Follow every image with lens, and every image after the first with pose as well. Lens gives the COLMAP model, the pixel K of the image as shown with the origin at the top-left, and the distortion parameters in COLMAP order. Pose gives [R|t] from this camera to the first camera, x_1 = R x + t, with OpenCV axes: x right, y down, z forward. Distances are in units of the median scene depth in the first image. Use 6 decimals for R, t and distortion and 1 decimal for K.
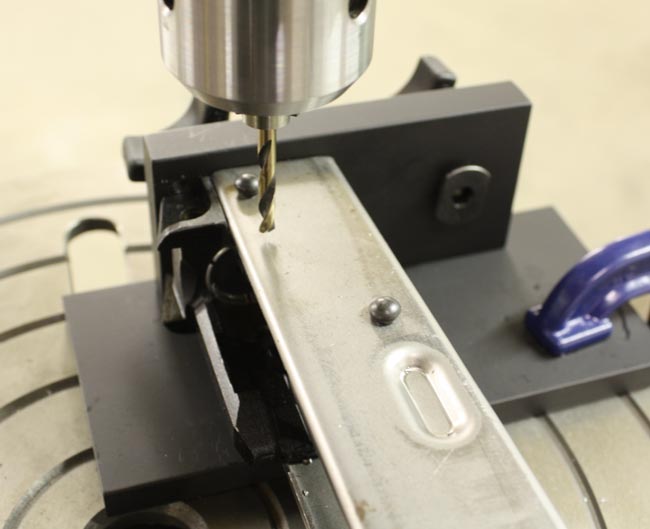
lens RADIAL K [[1008.5, 0, 325.0], [0, 1008.5, 264.5], [0, 0, 1]] dist [-0.022430, 0.071046]
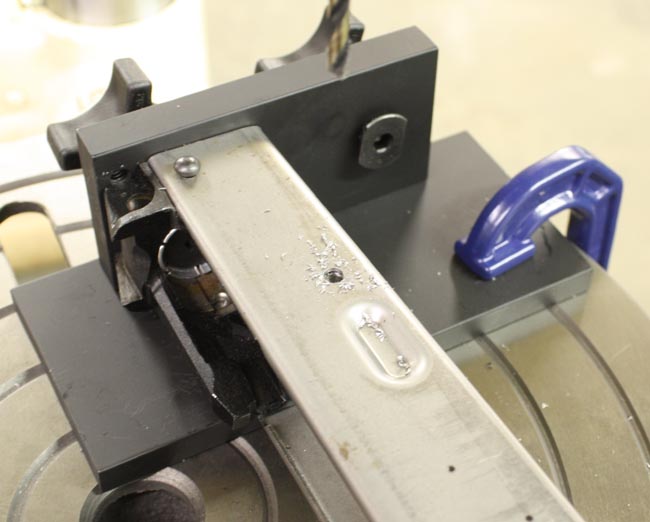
lens RADIAL K [[1189.0, 0, 336.2], [0, 1189.0, 261.3], [0, 0, 1]] dist [-0.010589, -0.094963]
pose [[0.985242, -0.140167, 0.098241, -0.056477], [0.130810, 0.986749, 0.095992, -0.078799], [-0.110394, -0.081725, 0.990522, -0.258992]]
